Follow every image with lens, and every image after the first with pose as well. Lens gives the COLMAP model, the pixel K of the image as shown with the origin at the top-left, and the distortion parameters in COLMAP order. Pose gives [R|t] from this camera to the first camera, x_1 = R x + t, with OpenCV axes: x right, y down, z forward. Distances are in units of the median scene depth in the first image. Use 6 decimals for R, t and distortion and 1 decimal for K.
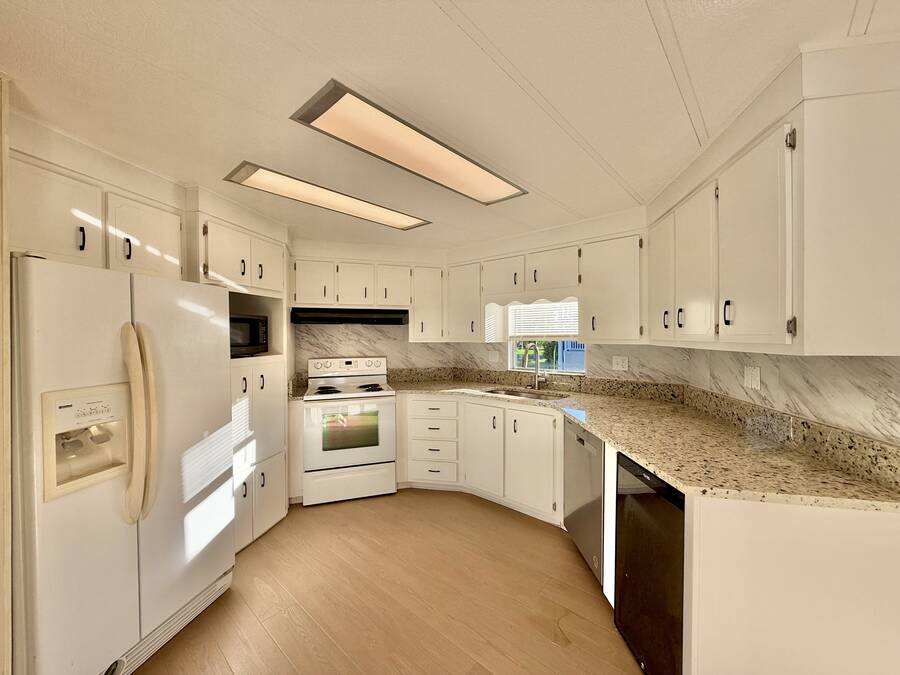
lens RADIAL K [[357.9, 0, 453.1], [0, 357.9, 340.8], [0, 0, 1]] dist [-0.000686, 0.000888]
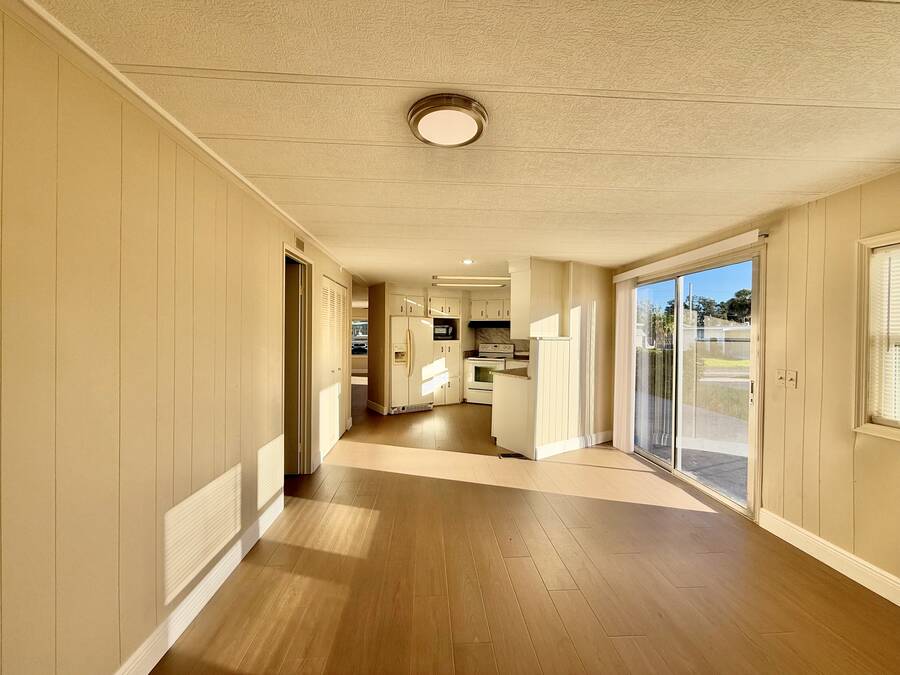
lens RADIAL K [[357.9, 0, 449.5], [0, 357.9, 337.2], [0, 0, 1]] dist [-0.000686, 0.000888]
pose [[0.711372, 0.013062, -0.702694, 1.123054], [-0.017501, 0.999846, 0.000868, 0.012927], [0.702597, 0.011680, 0.711492, -0.771068]]
